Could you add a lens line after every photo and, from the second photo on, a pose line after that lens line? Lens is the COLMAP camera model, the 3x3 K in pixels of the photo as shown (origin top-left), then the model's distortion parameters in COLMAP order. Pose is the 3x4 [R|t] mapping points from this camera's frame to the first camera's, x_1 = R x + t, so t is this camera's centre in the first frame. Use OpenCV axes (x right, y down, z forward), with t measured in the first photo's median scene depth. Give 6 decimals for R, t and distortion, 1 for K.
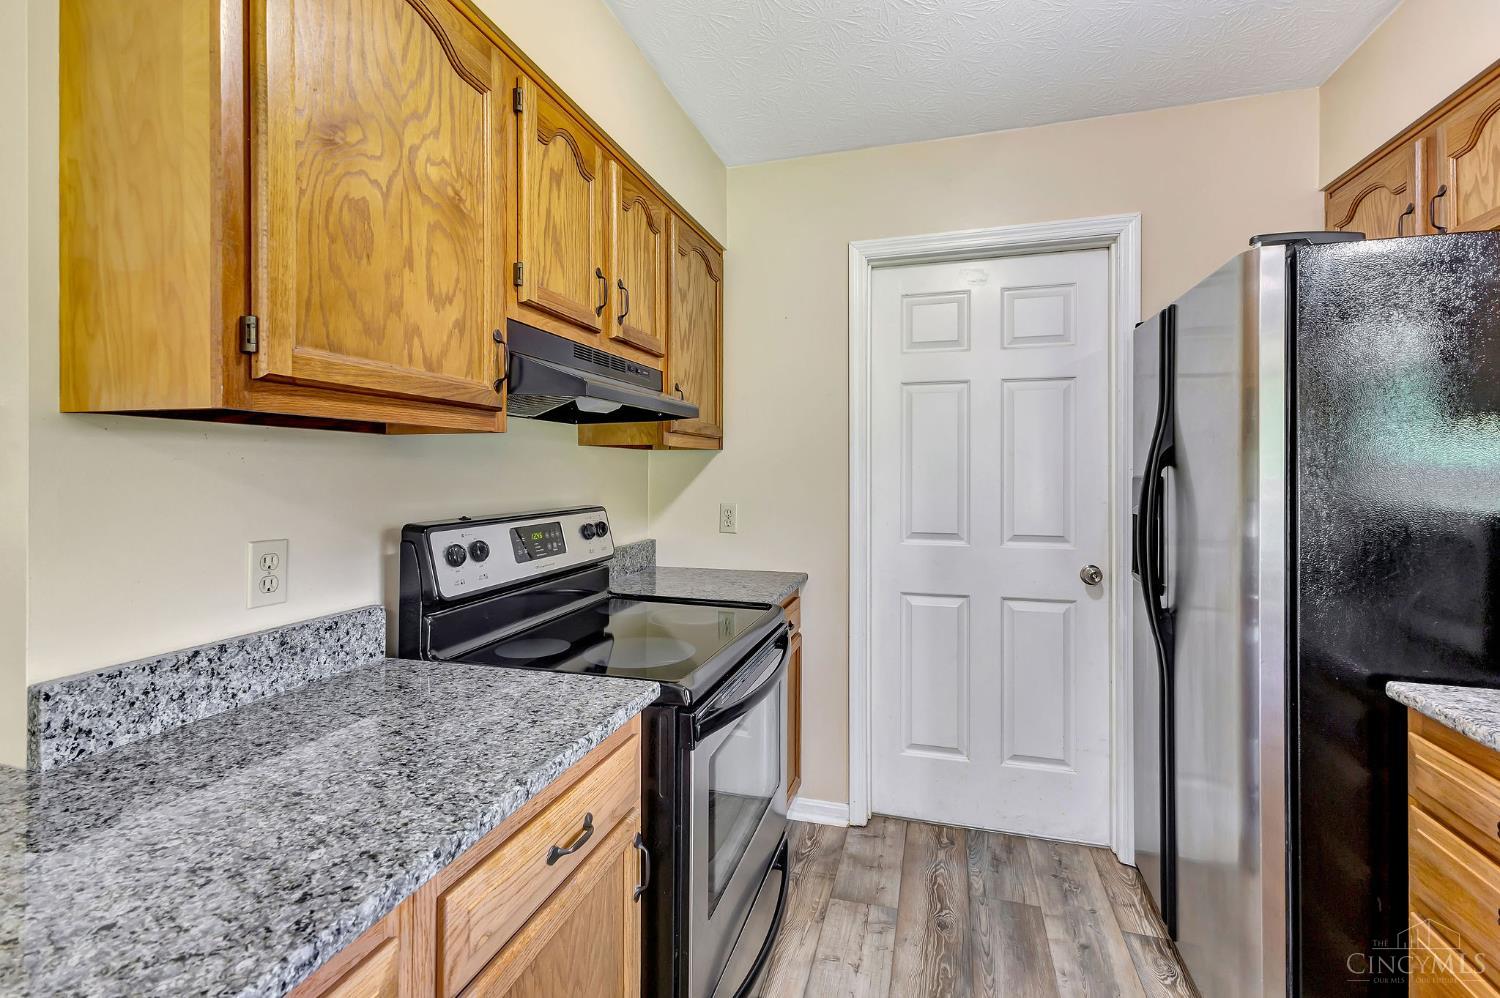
lens RADIAL K [[659.0, 0, 752.7], [0, 659.0, 468.1], [0, 0, 1]] dist [0.003187, -0.000291]
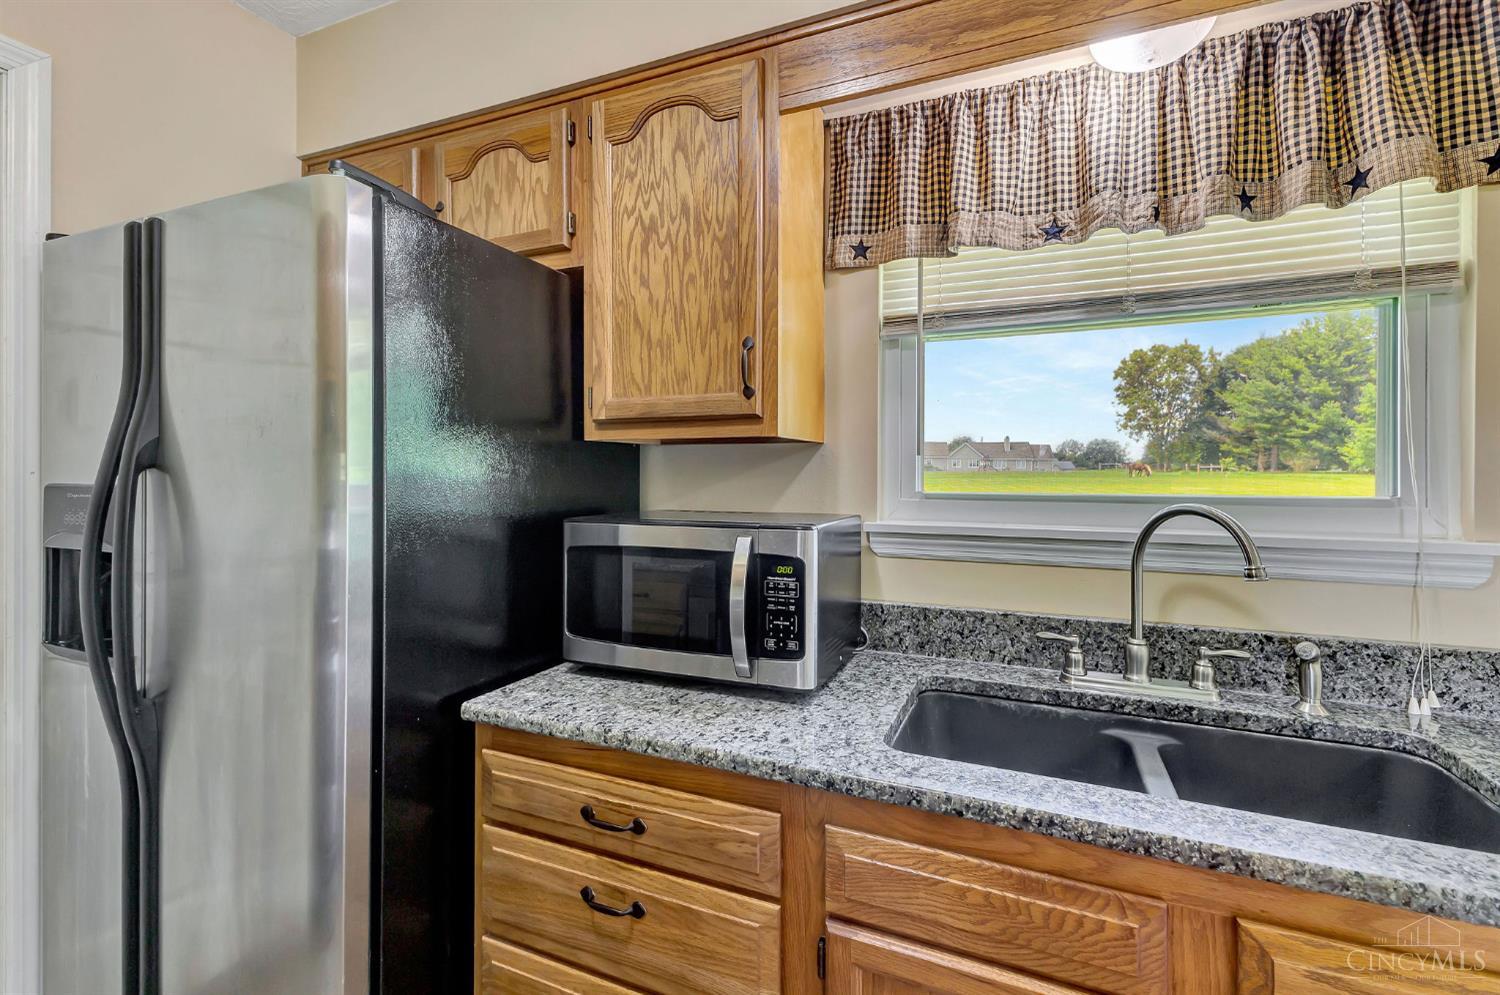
lens RADIAL K [[654.7, 0, 759.6], [0, 654.7, 478.8], [0, 0, 1]] dist [0.006216, -0.000287]
pose [[0.119745, -0.004578, 0.992794, 0.079065], [-0.006041, 0.999967, 0.005340, -0.000127], [-0.992786, -0.006637, 0.119713, 0.388928]]
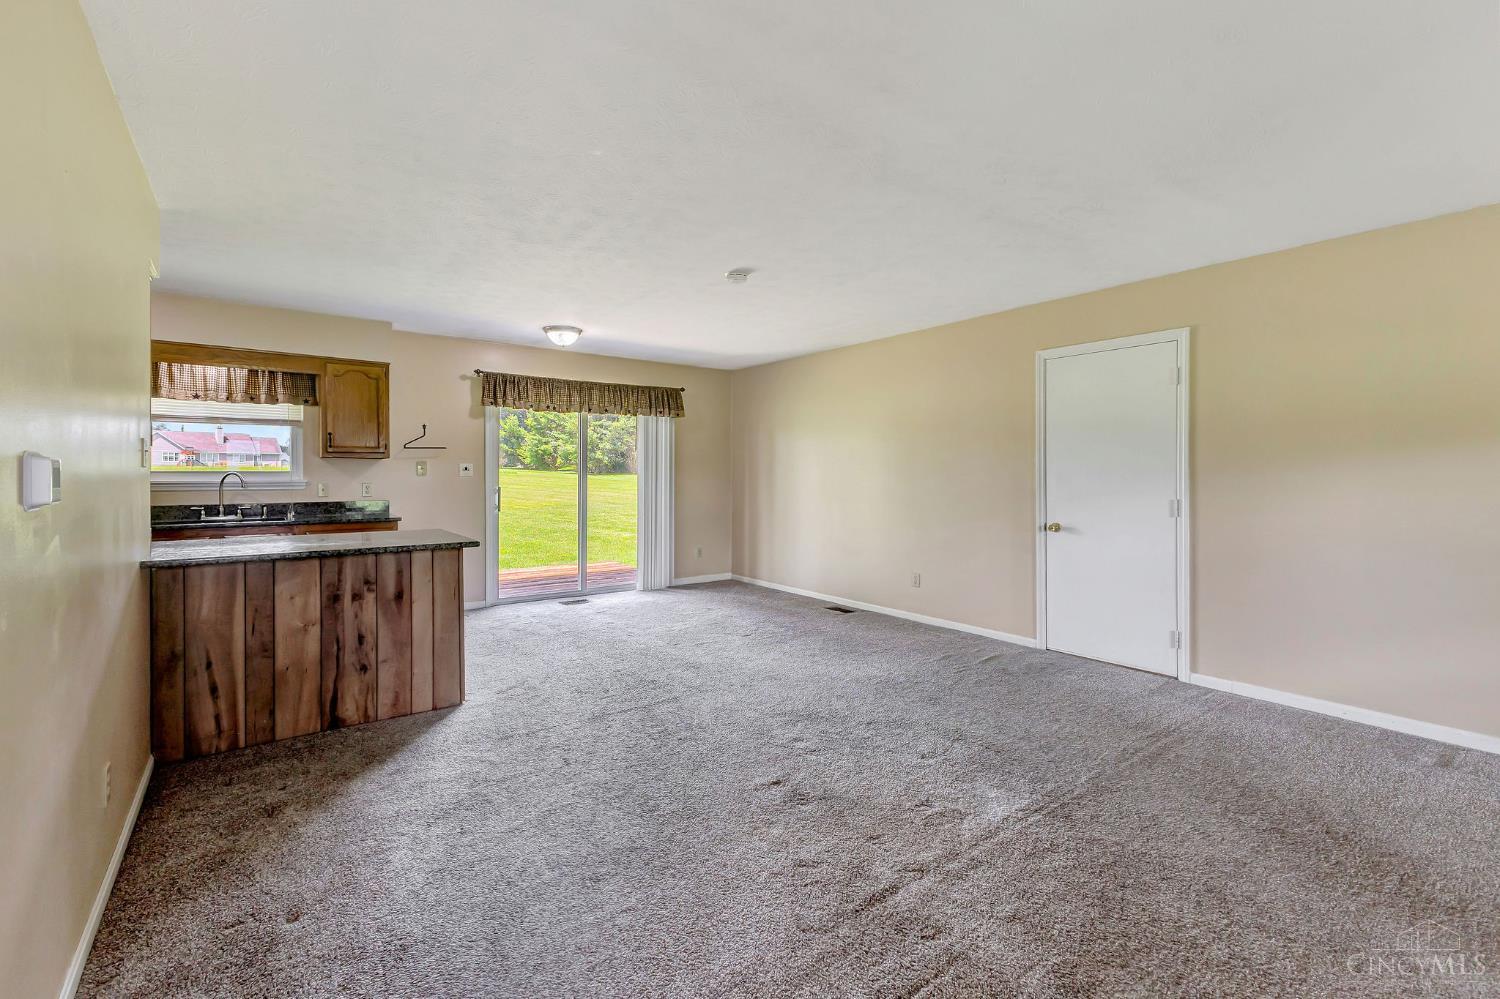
lens RADIAL K [[654.7, 0, 759.6], [0, 654.7, 480.8], [0, 0, 1]] dist [0.006216, -0.000287]
pose [[-0.804411, -0.008411, 0.594014, -3.071662], [-0.004201, 0.999955, 0.008470, 0.033158], [-0.594059, 0.004318, -0.804410, 1.039477]]
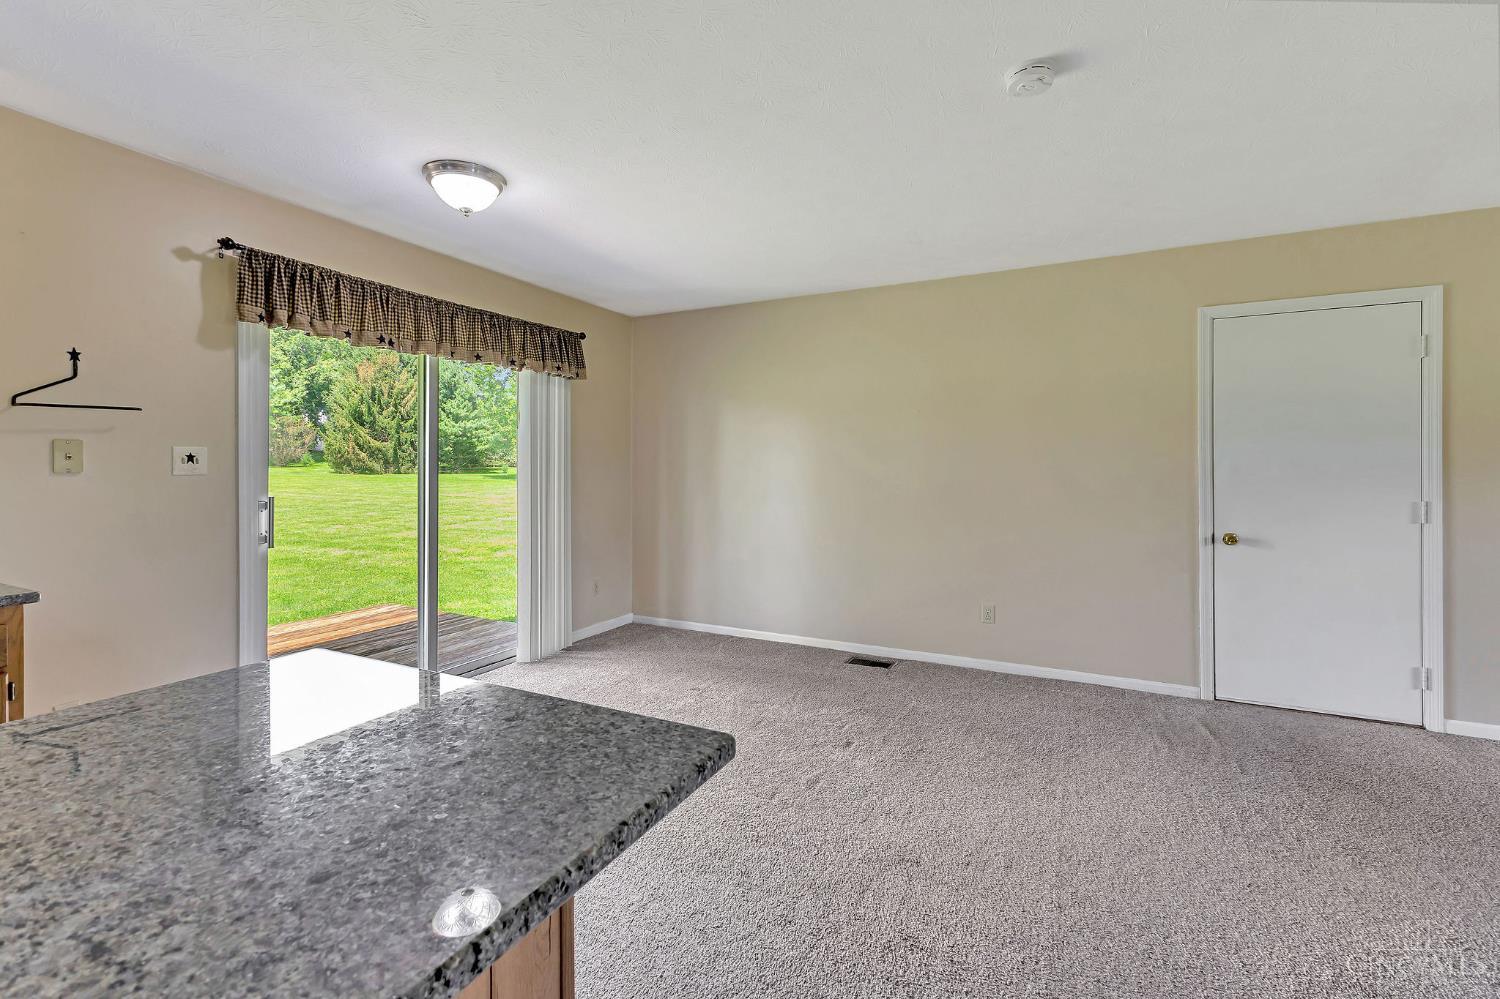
lens RADIAL K [[659.0, 0, 752.7], [0, 659.0, 468.6], [0, 0, 1]] dist [0.003187, -0.000291]
pose [[-0.982867, -0.002592, 0.184295, -1.129062], [-0.002687, 0.999996, -0.000263, 0.024865], [-0.184294, -0.000754, -0.982871, 0.382646]]
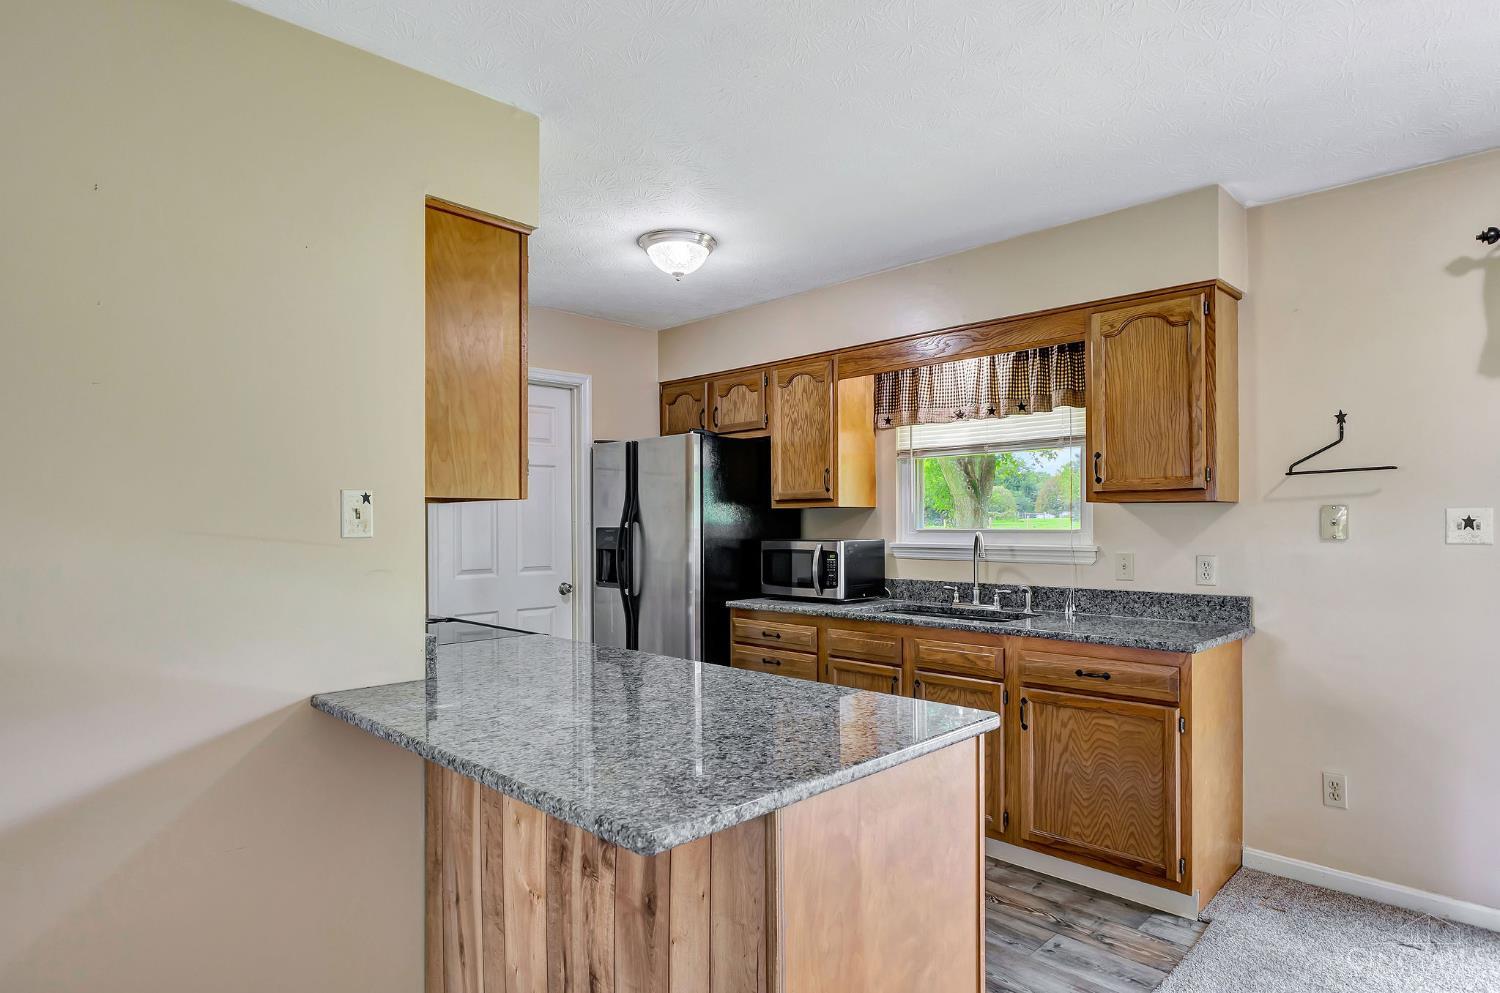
lens RADIAL K [[828.0, 0, 755.7], [0, 828.0, 521.7], [0, 0, 1]] dist [-0.006242, -0.002226]
pose [[0.482533, -0.003919, 0.875869, -1.573092], [0.003069, 0.999991, 0.002783, -0.009779], [-0.875872, 0.001345, 0.482541, -0.594259]]
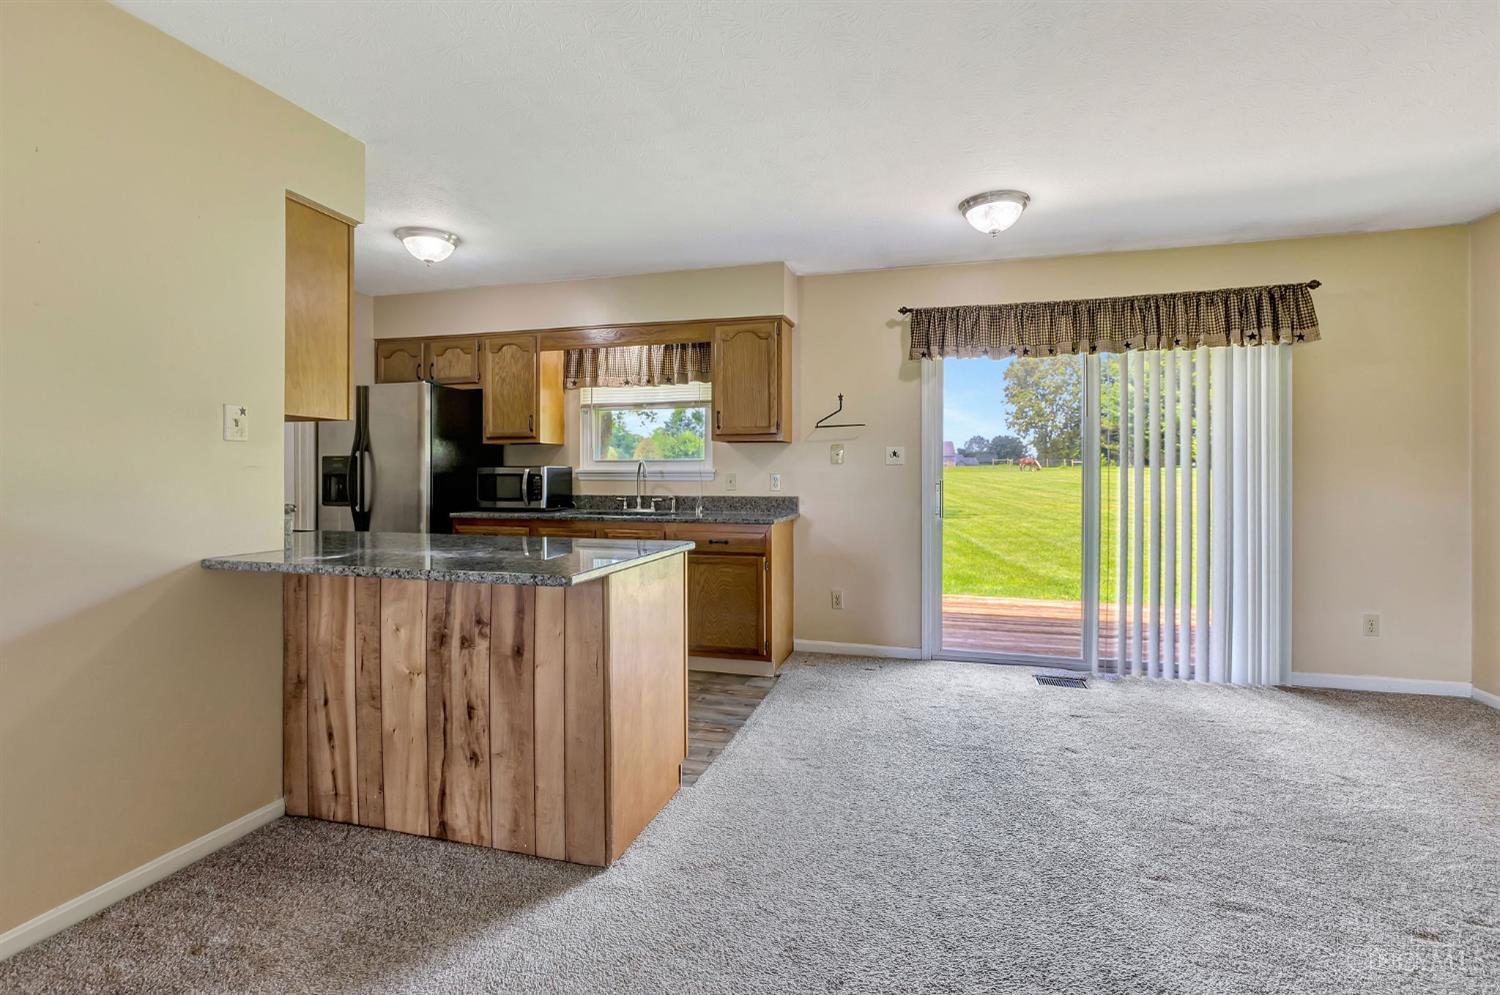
lens RADIAL K [[685.1, 0, 755.3], [0, 685.1, 472.2], [0, 0, 1]] dist [-0.010418, -0.000243]
pose [[-0.004377, 0.001155, 0.999990, -2.165774], [-0.003720, 0.999992, -0.001171, 0.081998], [-0.999984, -0.003725, -0.004372, -0.485638]]
